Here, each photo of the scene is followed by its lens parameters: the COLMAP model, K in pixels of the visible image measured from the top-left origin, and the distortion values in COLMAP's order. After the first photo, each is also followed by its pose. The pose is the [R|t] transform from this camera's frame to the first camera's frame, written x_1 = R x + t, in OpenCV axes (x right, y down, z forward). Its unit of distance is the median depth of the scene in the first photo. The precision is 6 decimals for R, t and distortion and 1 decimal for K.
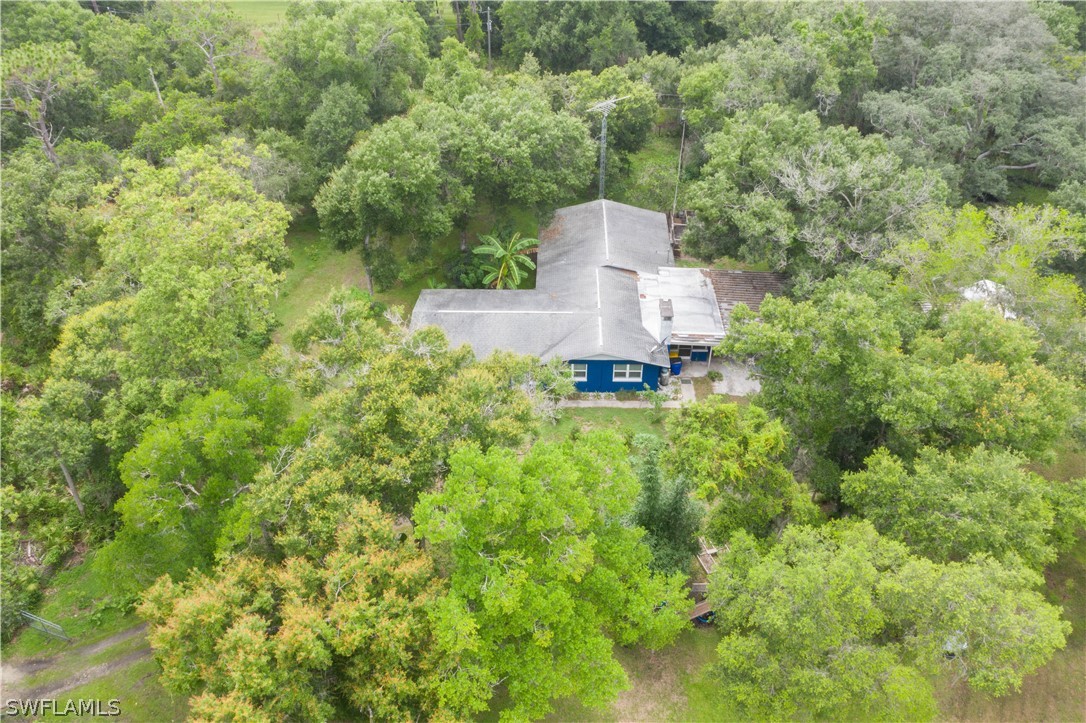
lens RADIAL K [[469.0, 0, 543.0], [0, 469.0, 361.5], [0, 0, 1]] dist [-0.000388, 0.000200]
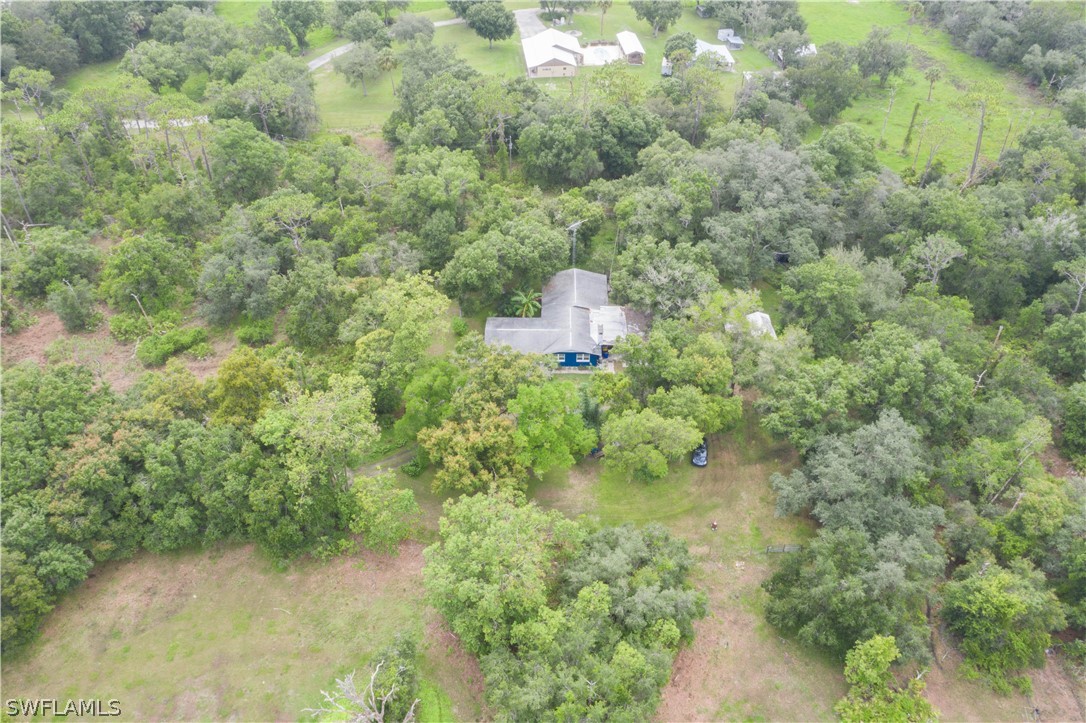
lens RADIAL K [[469.0, 0, 543.0], [0, 469.0, 361.5], [0, 0, 1]] dist [-0.000388, 0.000200]
pose [[0.999876, -0.001113, 0.015716, -0.045868], [0.000055, 0.997745, 0.067123, -0.111862], [-0.015755, -0.067114, 0.997621, -1.259787]]
